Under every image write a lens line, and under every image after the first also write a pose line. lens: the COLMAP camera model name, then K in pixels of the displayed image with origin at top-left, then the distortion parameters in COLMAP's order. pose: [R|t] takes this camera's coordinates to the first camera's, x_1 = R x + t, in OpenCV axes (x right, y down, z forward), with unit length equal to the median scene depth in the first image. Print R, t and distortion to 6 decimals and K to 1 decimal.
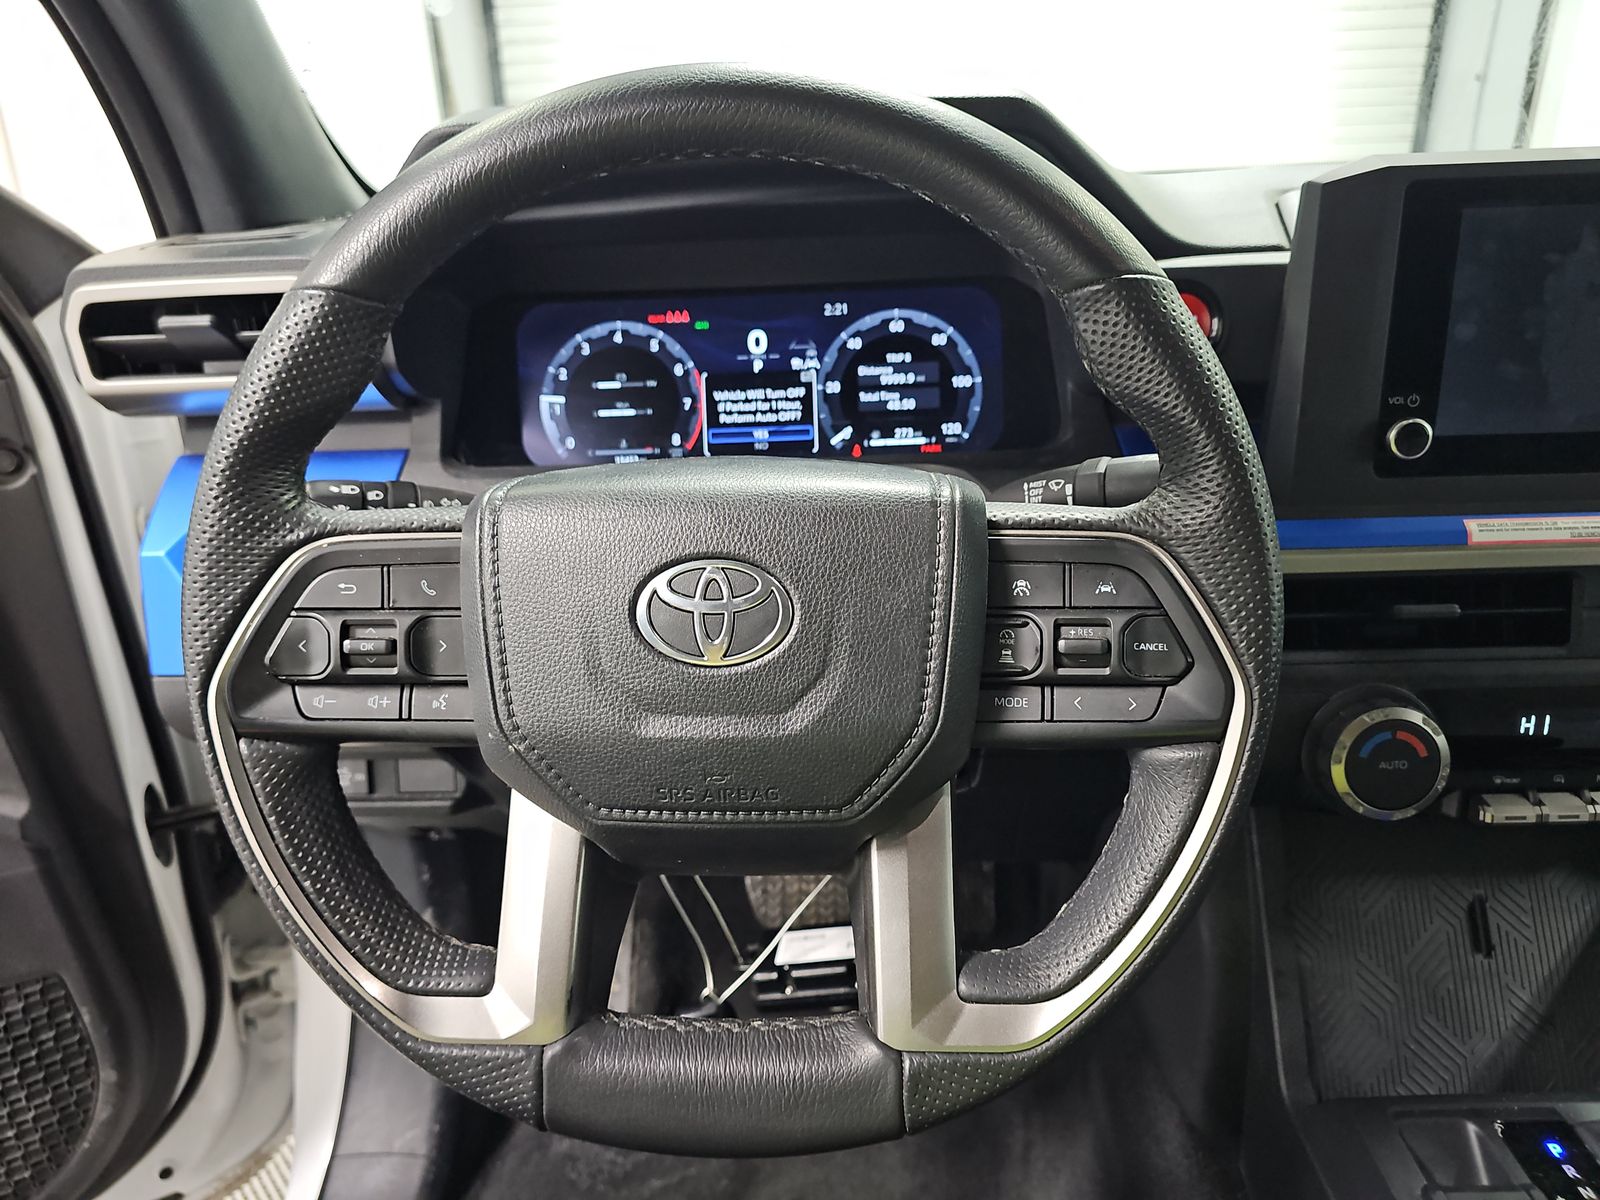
lens RADIAL K [[1091.6, 0, 800.0], [0, 1091.6, 600.0], [0, 0, 1]] dist [0.030297, -0.002322]
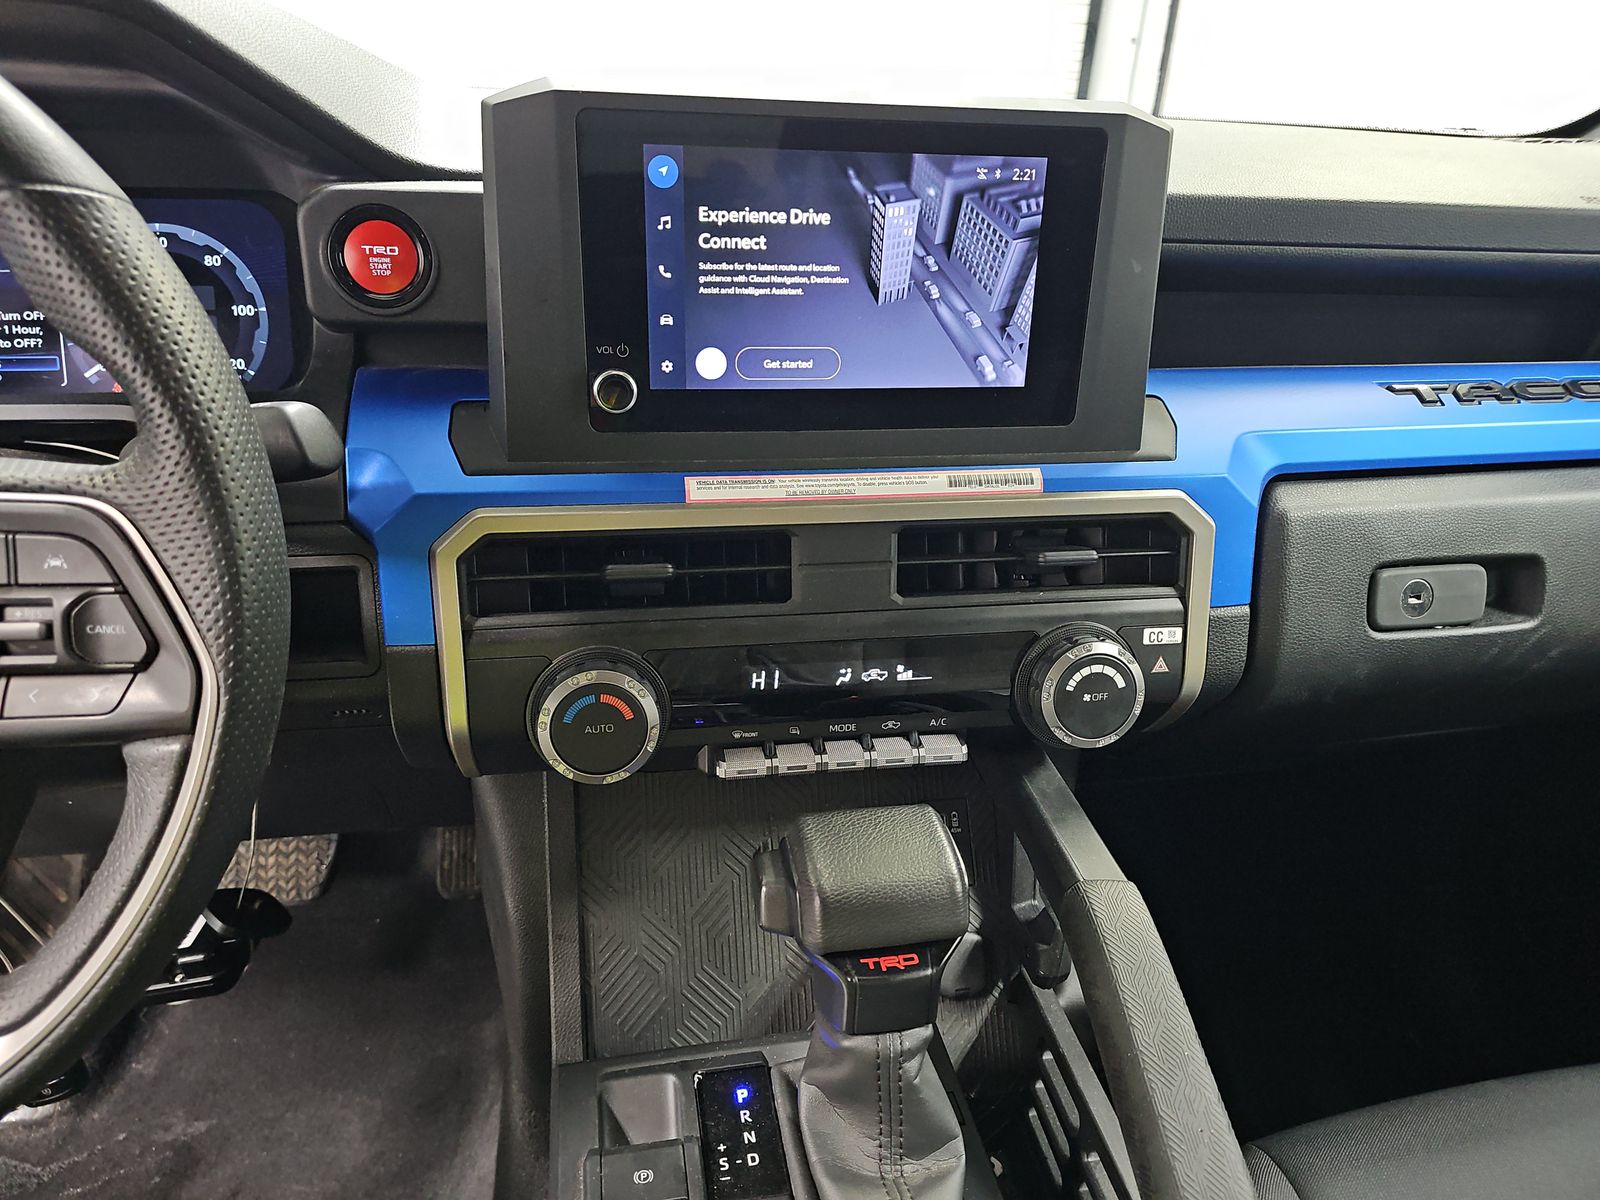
lens RADIAL K [[1074.8, 0, 800.0], [0, 1074.8, 600.0], [0, 0, 1]] dist [0.072480, -0.053664]
pose [[0.981567, -0.019862, 0.190082, 0.510963], [0.007436, 0.997801, 0.065867, -0.024658], [-0.190972, -0.063240, 0.979556, 0.034436]]
